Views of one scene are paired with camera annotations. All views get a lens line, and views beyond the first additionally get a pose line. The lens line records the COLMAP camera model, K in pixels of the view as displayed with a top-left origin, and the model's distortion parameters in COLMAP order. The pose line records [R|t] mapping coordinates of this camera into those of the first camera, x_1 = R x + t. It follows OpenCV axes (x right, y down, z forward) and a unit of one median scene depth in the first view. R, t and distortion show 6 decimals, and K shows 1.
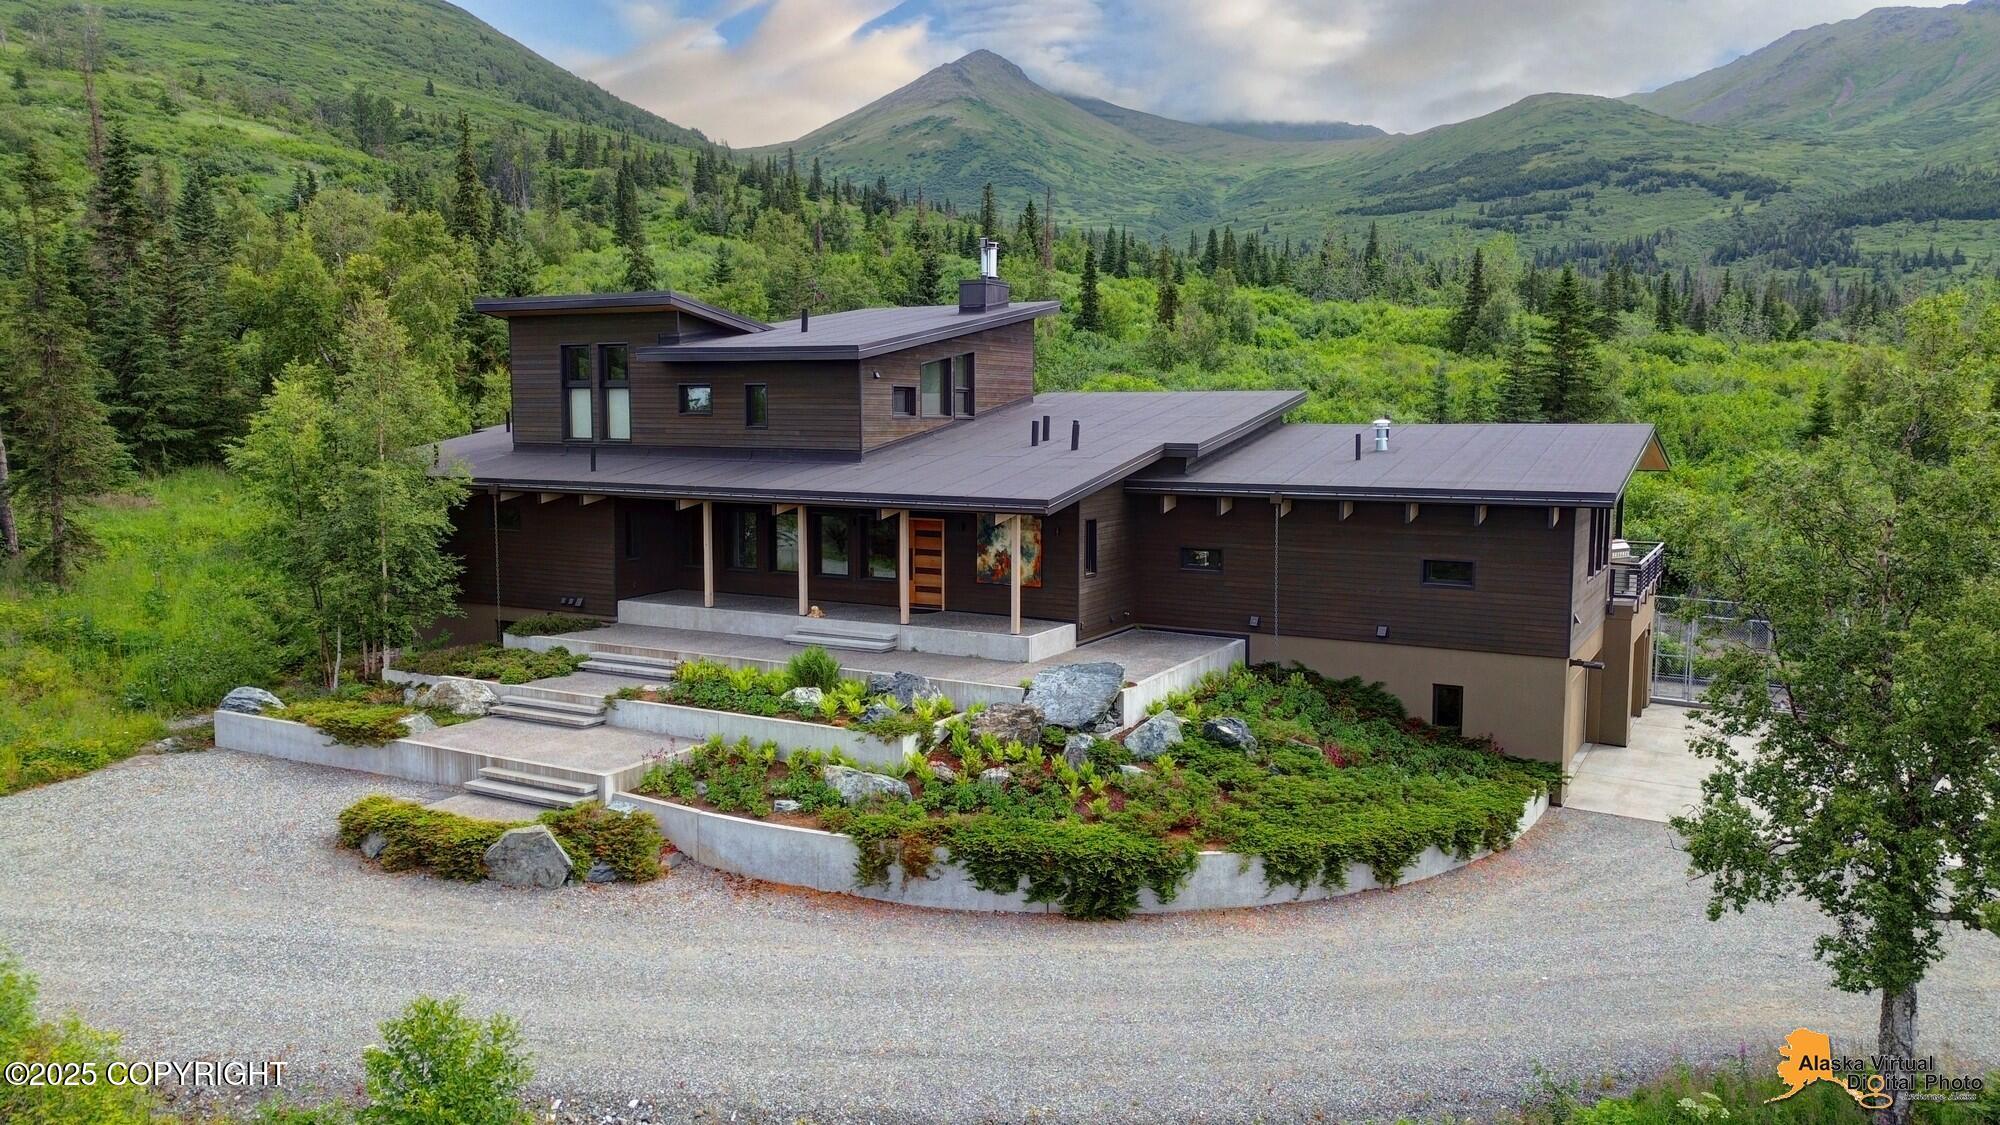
lens RADIAL K [[1392.0, 0, 1000.0], [0, 1392.0, 599.9], [0, 0, 1]] dist [0.067178, -0.056386]
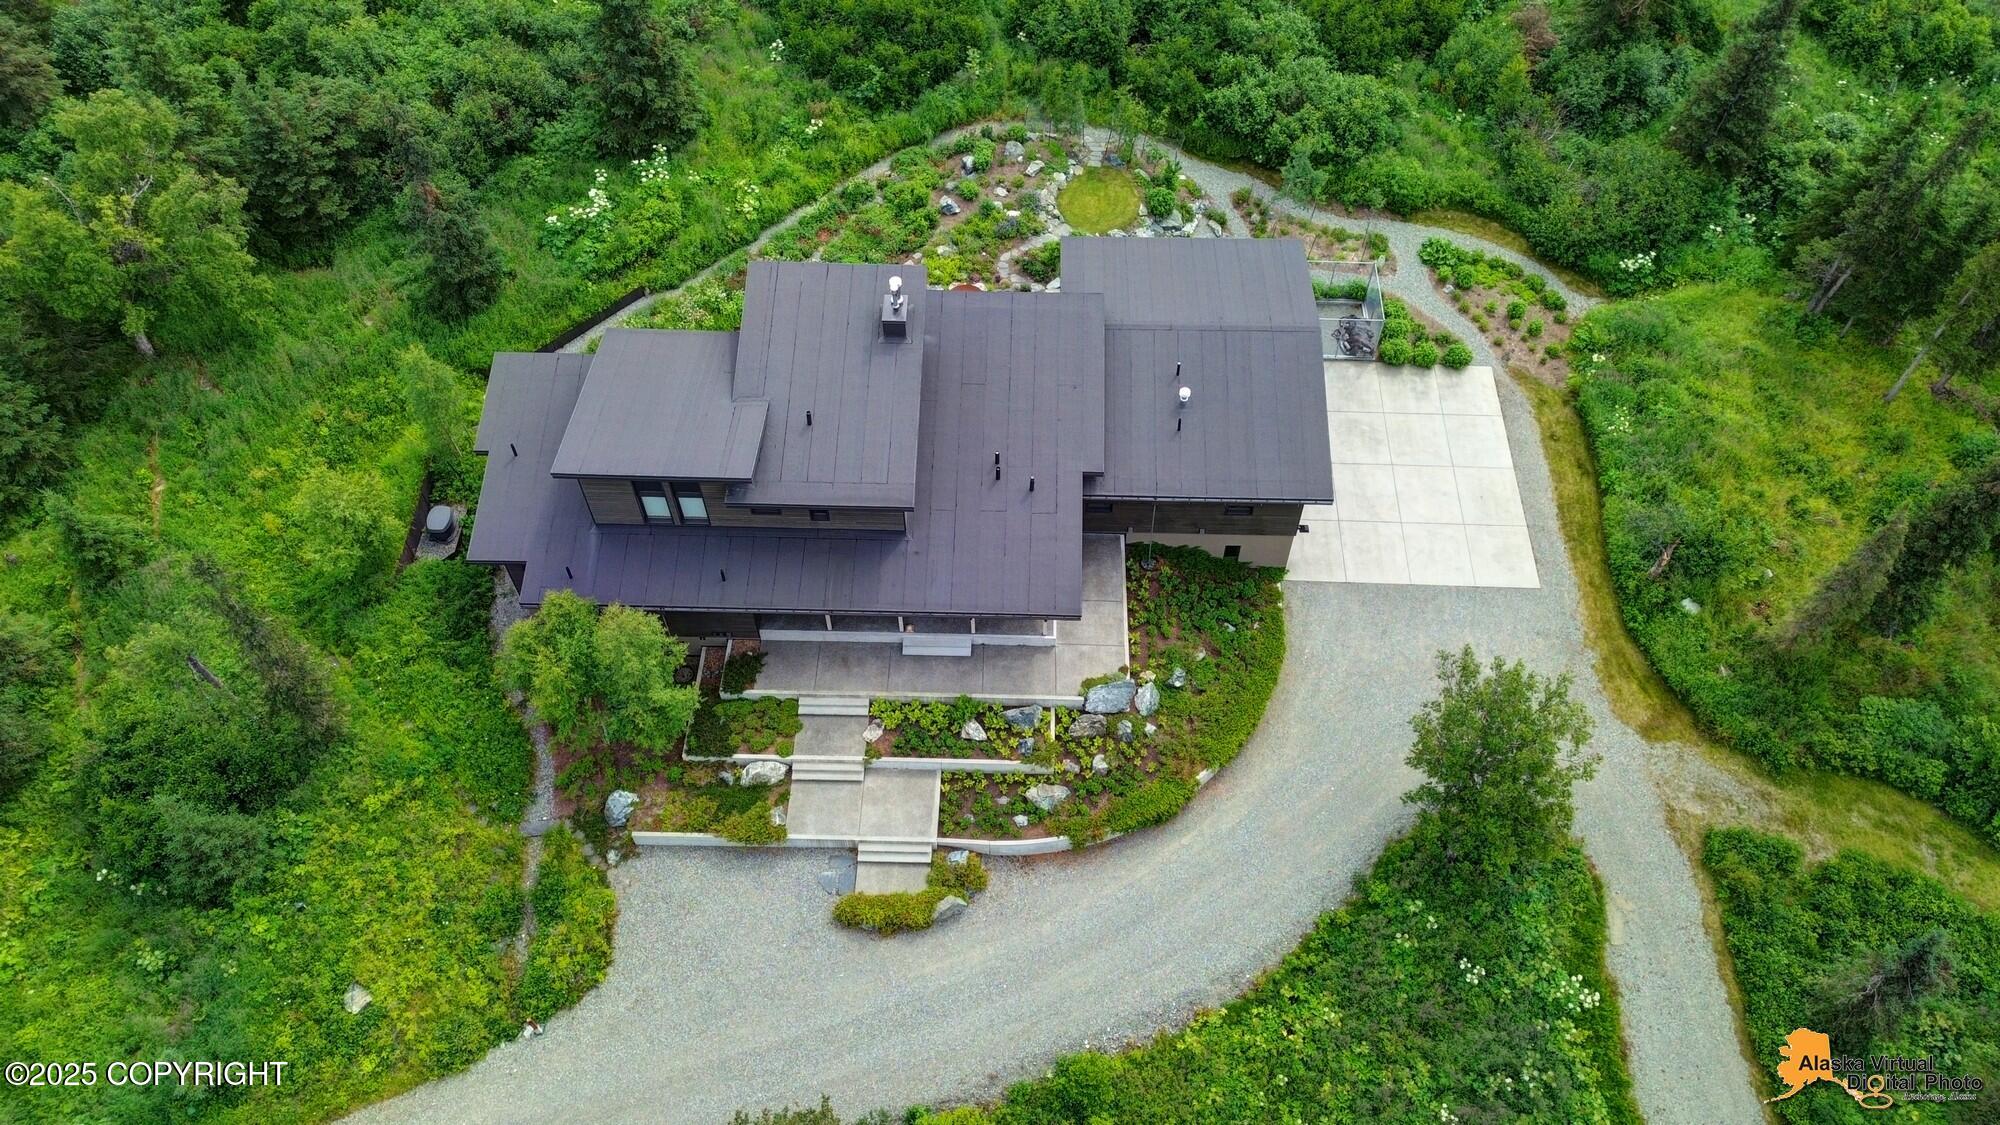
lens RADIAL K [[1392.0, 0, 1000.0], [0, 1392.0, 599.9], [0, 0, 1]] dist [0.067178, -0.056386]
pose [[0.886301, -0.376351, 0.269870, -0.506666], [0.055372, 0.664674, 0.745079, -1.341774], [-0.459787, -0.645421, 0.609941, -0.053221]]
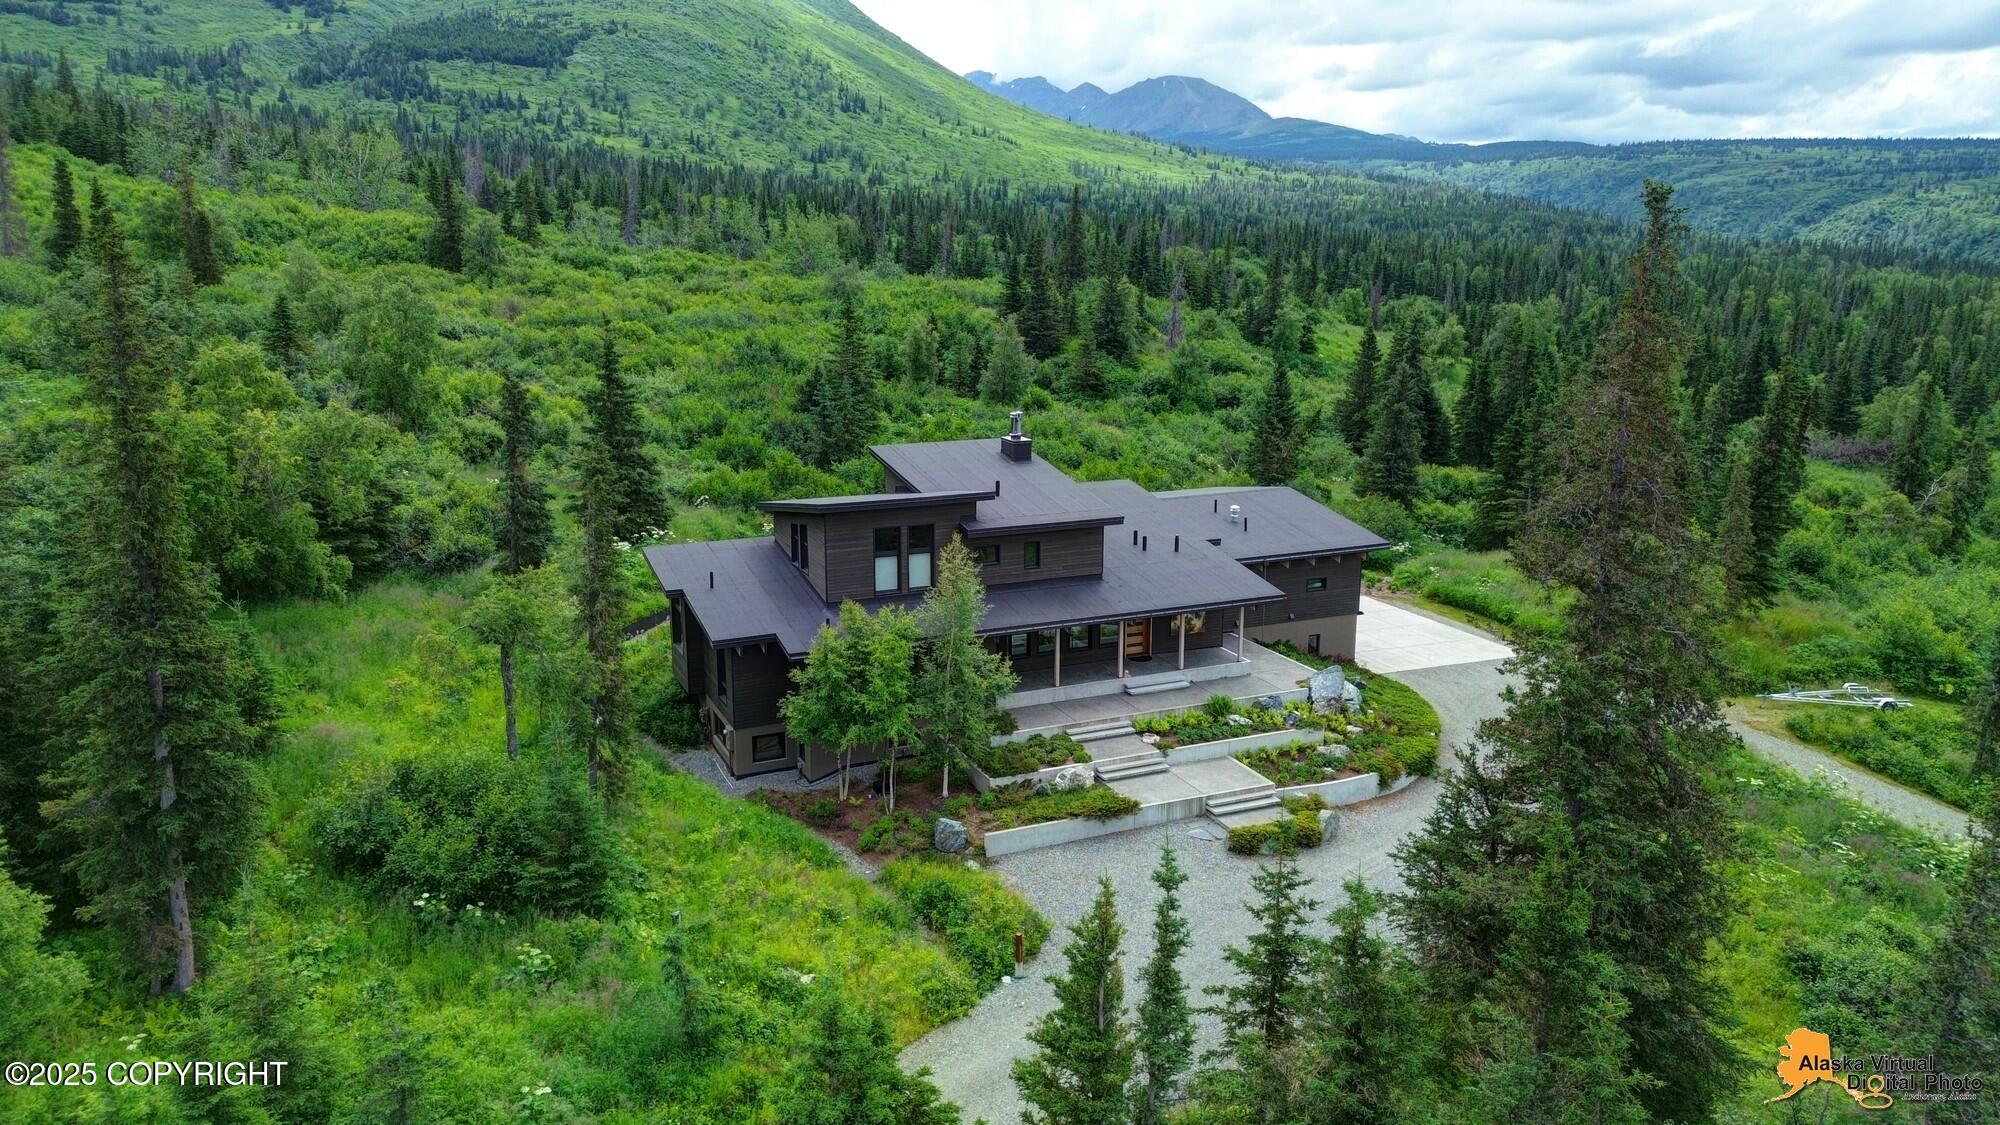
lens RADIAL K [[1392.0, 0, 1000.0], [0, 1392.0, 599.9], [0, 0, 1]] dist [0.067178, -0.056386]
pose [[0.599730, -0.204916, 0.773520, -1.630127], [0.104926, 0.978447, 0.177852, -0.426793], [-0.793294, -0.025501, 0.608305, 0.094361]]
